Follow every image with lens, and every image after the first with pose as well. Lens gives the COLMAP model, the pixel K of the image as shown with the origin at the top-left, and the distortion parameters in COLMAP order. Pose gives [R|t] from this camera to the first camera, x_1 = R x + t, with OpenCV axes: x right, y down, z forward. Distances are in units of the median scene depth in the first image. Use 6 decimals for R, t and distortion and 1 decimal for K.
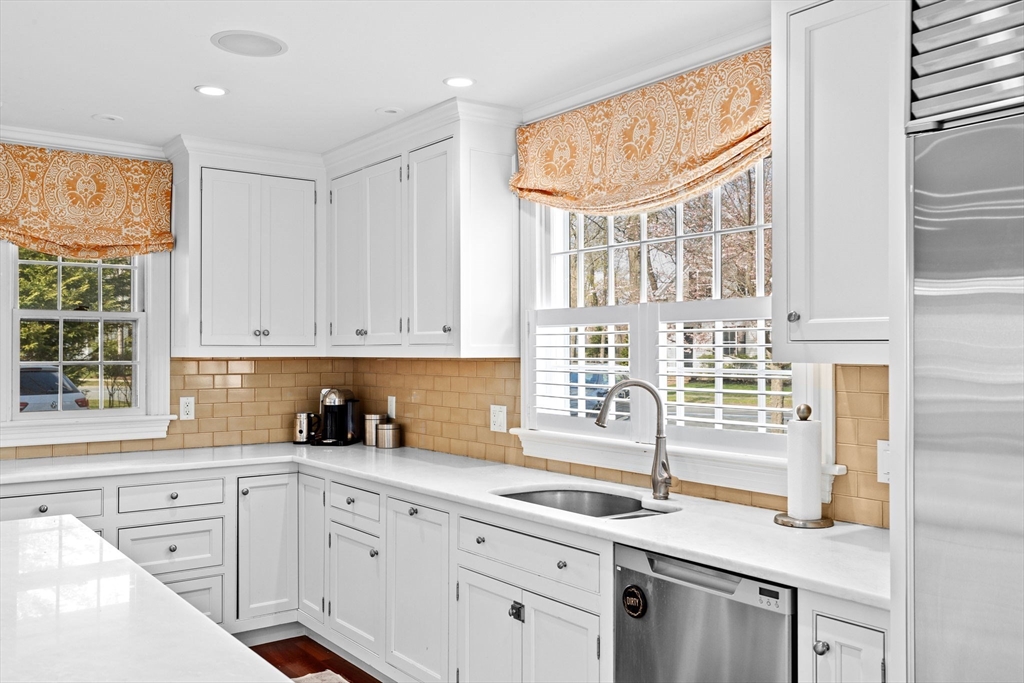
lens RADIAL K [[886.8, 0, 512.0], [0, 886.8, 341.5], [0, 0, 1]] dist [0.018113, 0.001935]
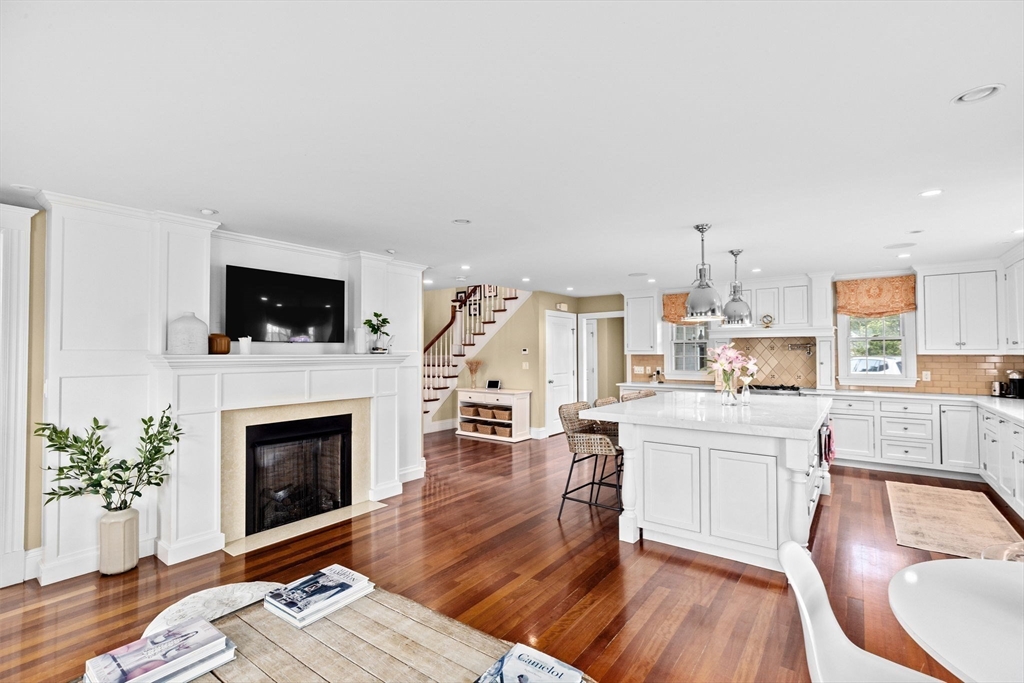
lens RADIAL K [[462.7, 0, 512.0], [0, 462.7, 341.5], [0, 0, 1]] dist [0.002289, 0.000785]
pose [[0.276558, -0.024096, -0.960695, 0.531560], [0.011613, 0.999696, -0.021731, -0.003151], [0.960927, -0.005147, 0.276754, -0.415917]]
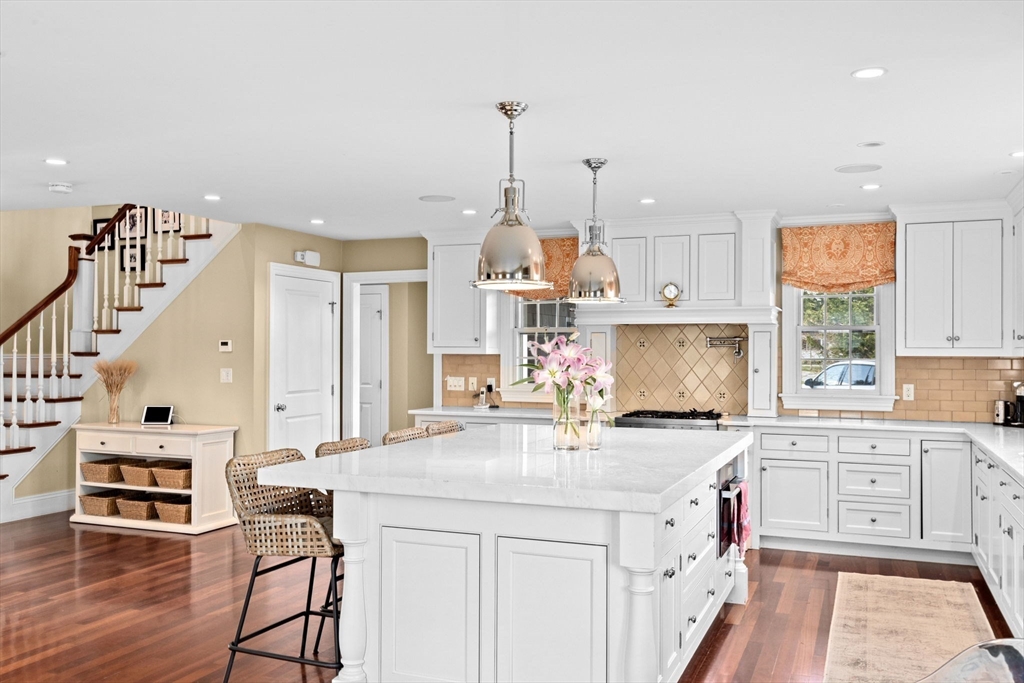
lens RADIAL K [[886.8, 0, 512.0], [0, 886.8, 341.5], [0, 0, 1]] dist [0.018113, 0.001935]
pose [[0.513872, -0.007145, -0.857837, 0.539287], [0.004416, 0.999974, -0.005684, -0.000534], [0.857855, -0.000868, 0.513891, -0.279148]]
